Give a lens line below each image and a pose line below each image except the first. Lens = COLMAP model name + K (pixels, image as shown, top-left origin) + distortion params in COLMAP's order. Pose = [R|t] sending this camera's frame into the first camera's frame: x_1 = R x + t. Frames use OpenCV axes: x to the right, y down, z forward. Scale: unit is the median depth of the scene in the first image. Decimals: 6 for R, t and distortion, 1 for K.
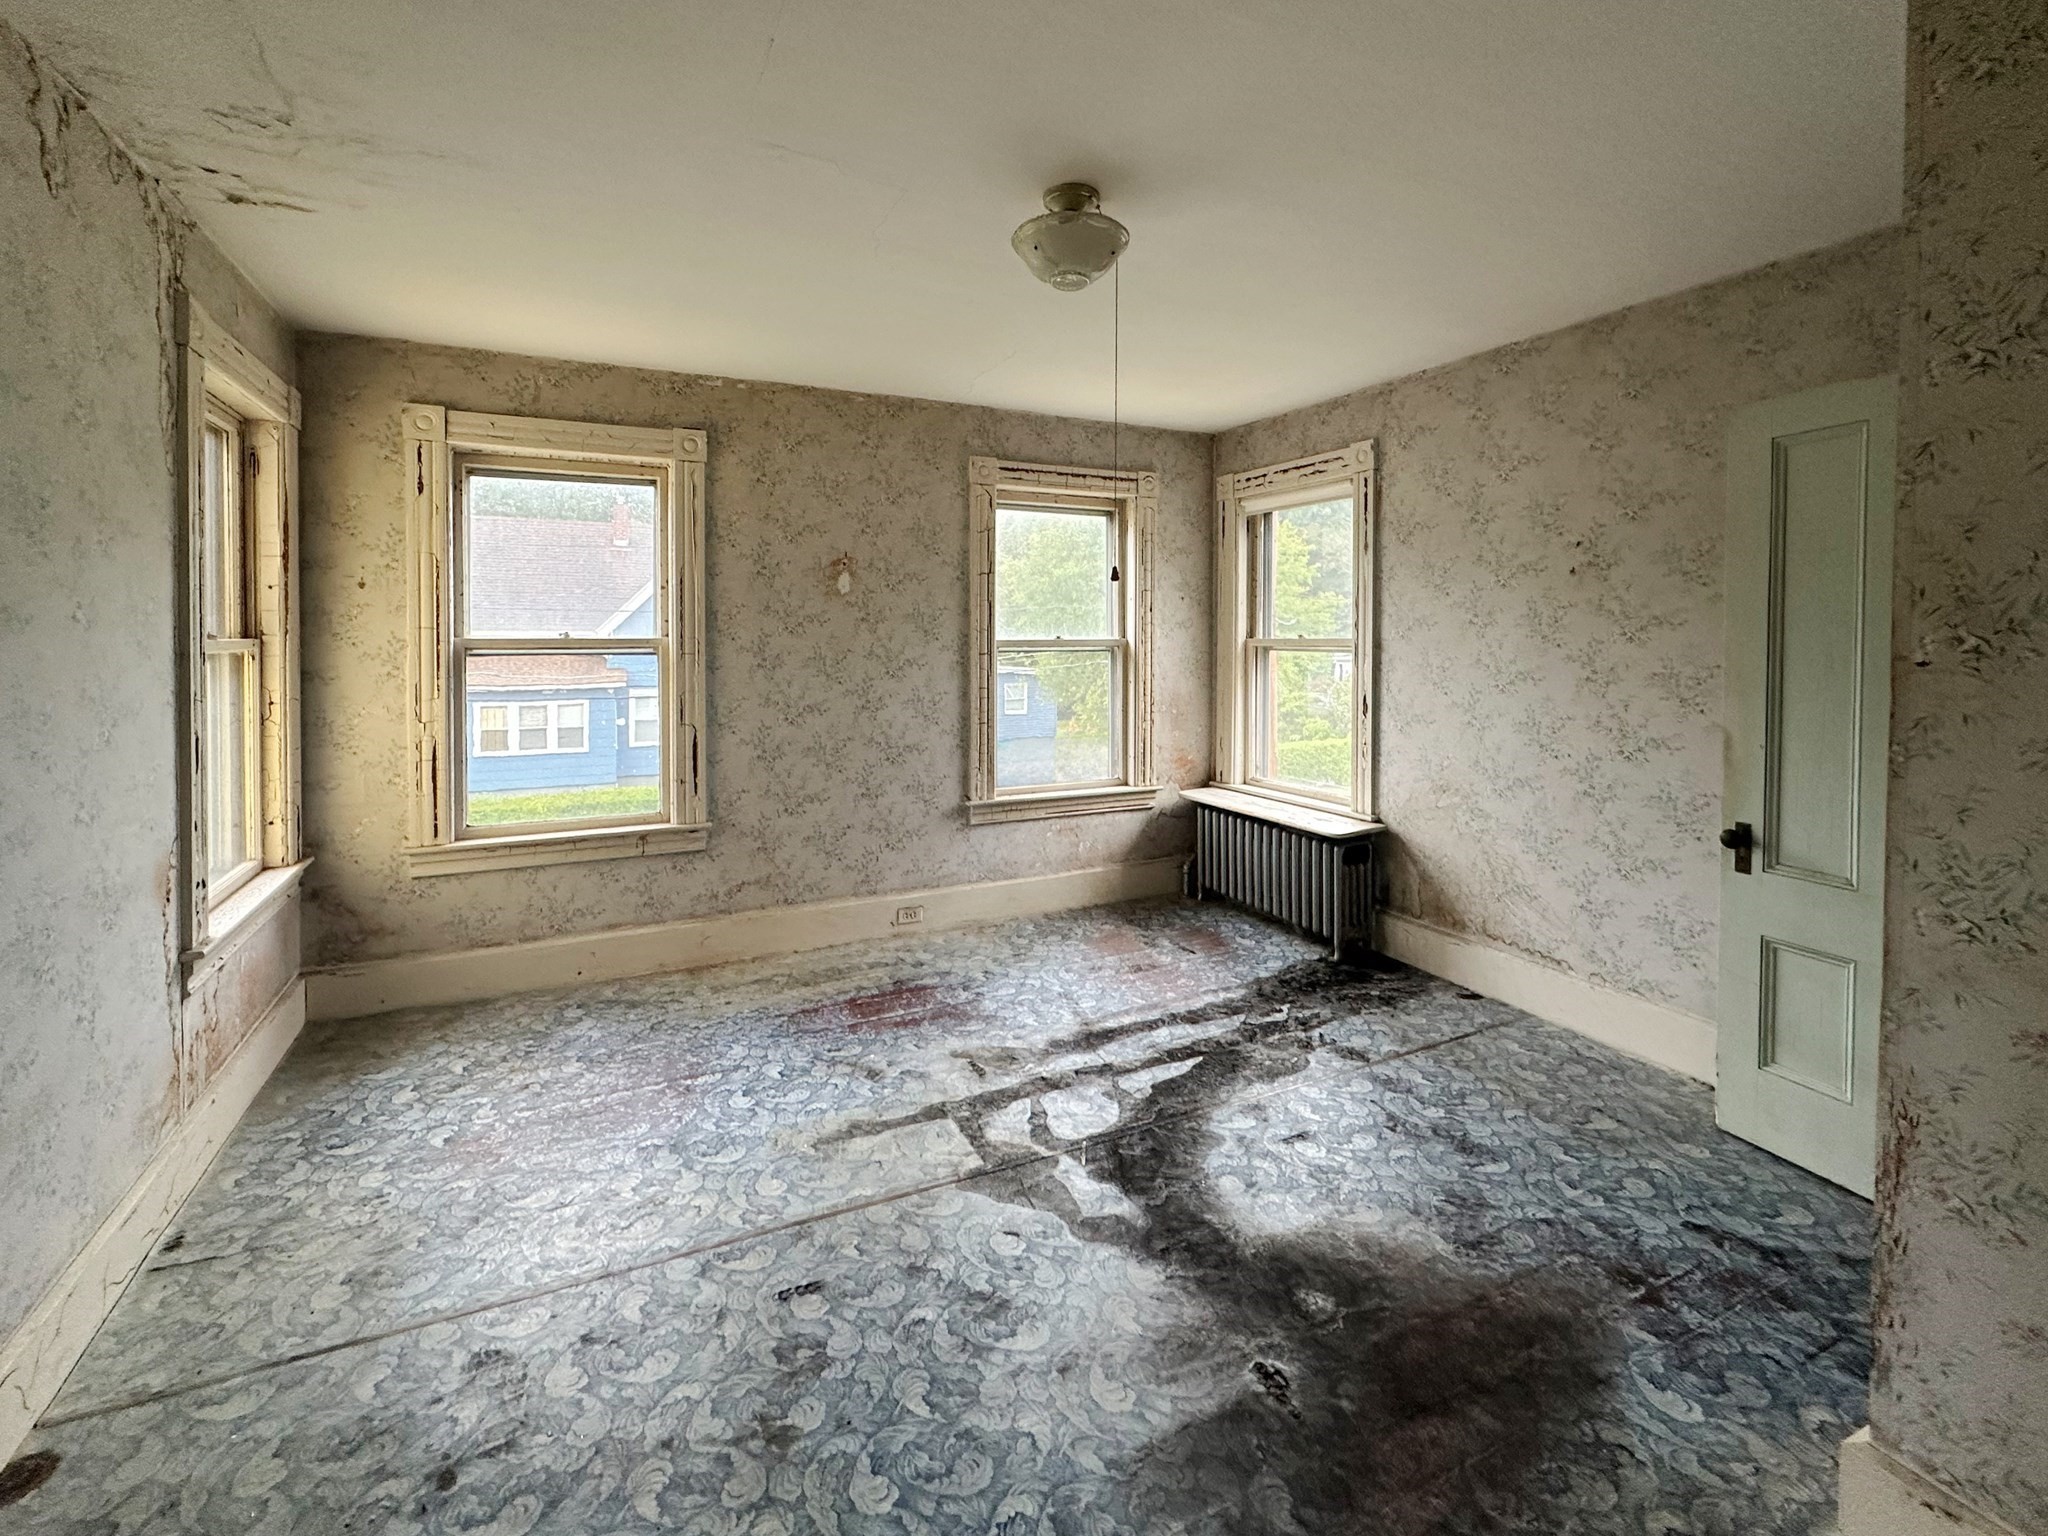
lens RADIAL K [[906.6, 0, 1013.9], [0, 906.6, 754.9], [0, 0, 1]] dist [-0.001177, 0.000324]
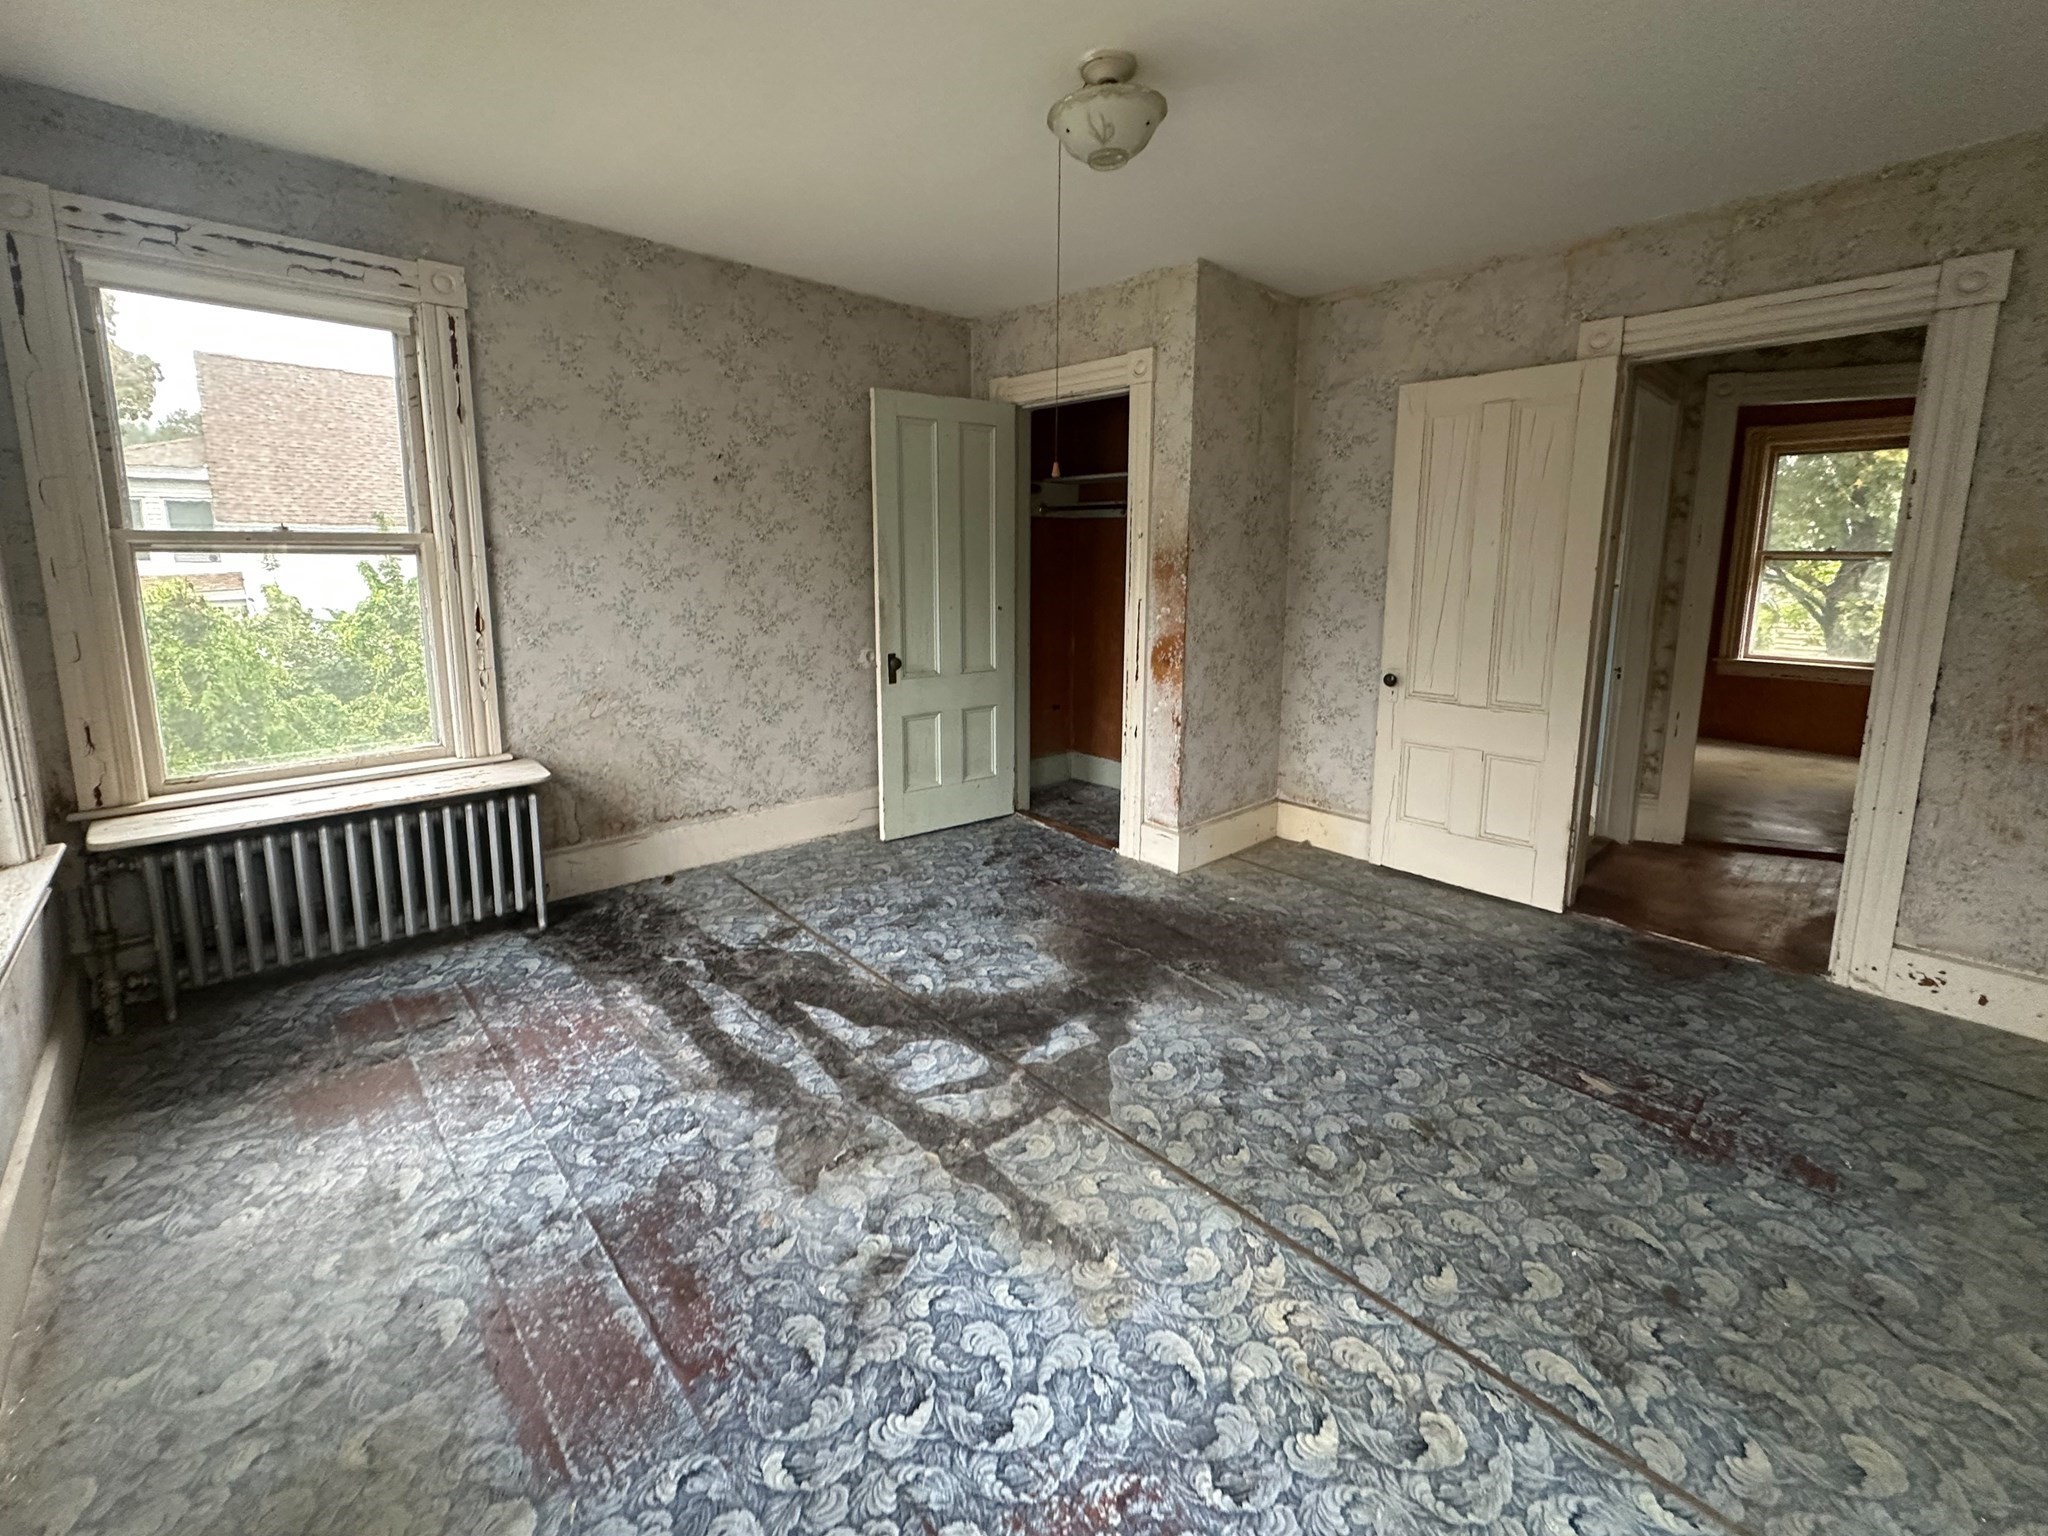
lens RADIAL K [[863.9, 0, 1024.0], [0, 863.9, 768.0], [0, 0, 1]] dist [0.000414, 0.000512]
pose [[-0.307963, -0.232439, 0.922567, -0.667821], [0.115895, 0.953309, 0.278872, -0.118586], [-0.944313, 0.192804, -0.266645, 1.052490]]
